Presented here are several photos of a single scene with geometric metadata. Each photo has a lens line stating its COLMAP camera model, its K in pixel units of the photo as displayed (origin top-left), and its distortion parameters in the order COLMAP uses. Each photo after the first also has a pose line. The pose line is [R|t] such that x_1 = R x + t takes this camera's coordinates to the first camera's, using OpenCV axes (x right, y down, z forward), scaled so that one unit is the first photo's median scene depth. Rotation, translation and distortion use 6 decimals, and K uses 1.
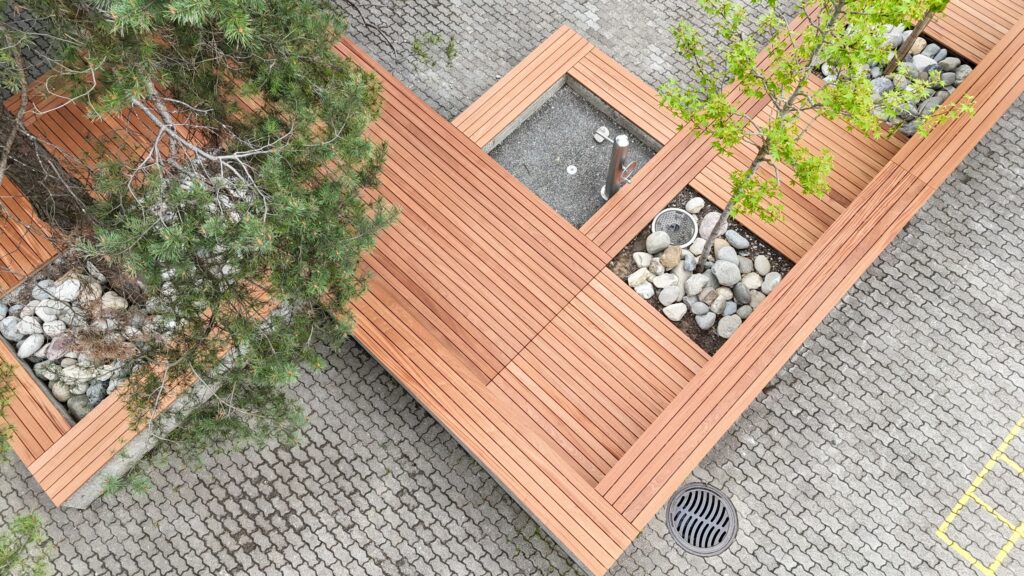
lens RADIAL K [[750.7, 0, 516.6], [0, 750.7, 285.0], [0, 0, 1]] dist [0.055517, -0.035682]
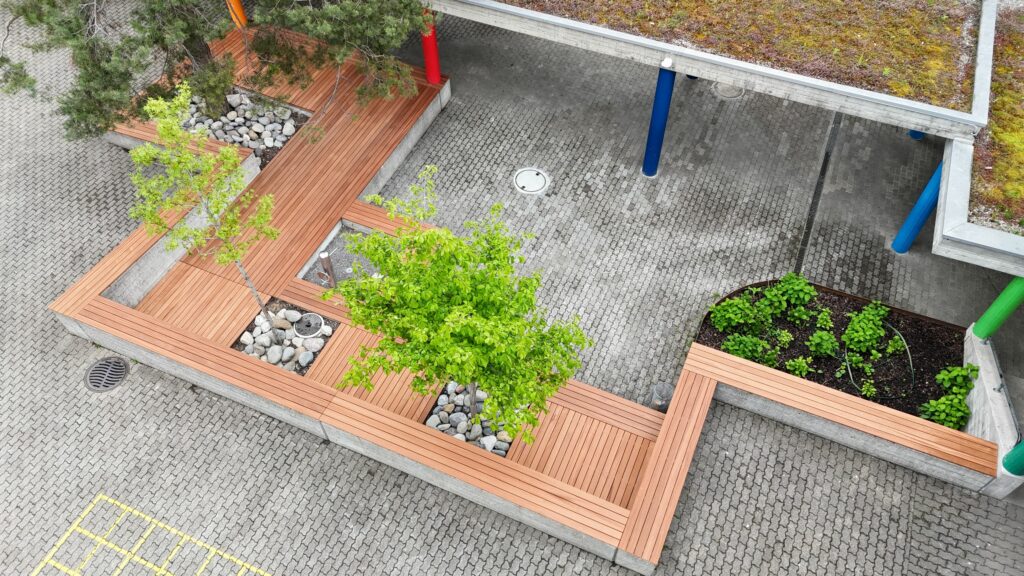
lens RADIAL K [[750.7, 0, 509.5], [0, 750.7, 286.4], [0, 0, 1]] dist [0.055517, -0.035682]
pose [[0.338883, 0.755215, -0.561078, 1.300029], [-0.869814, 0.478789, 0.119097, -0.736931], [0.358582, 0.447674, 0.819150, -0.149581]]
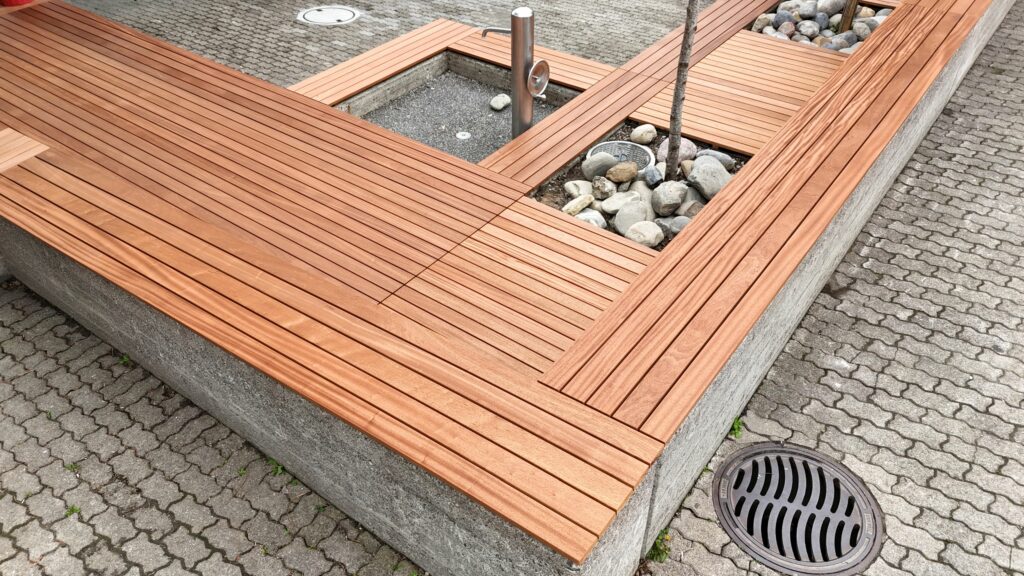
lens RADIAL K [[750.7, 0, 517.5], [0, 750.7, 290.7], [0, 0, 1]] dist [0.055517, -0.035682]
pose [[0.991496, -0.074732, 0.106542, 0.046125], [0.115814, 0.880096, -0.460454, 0.367420], [-0.059357, 0.468878, 0.881266, 0.542170]]
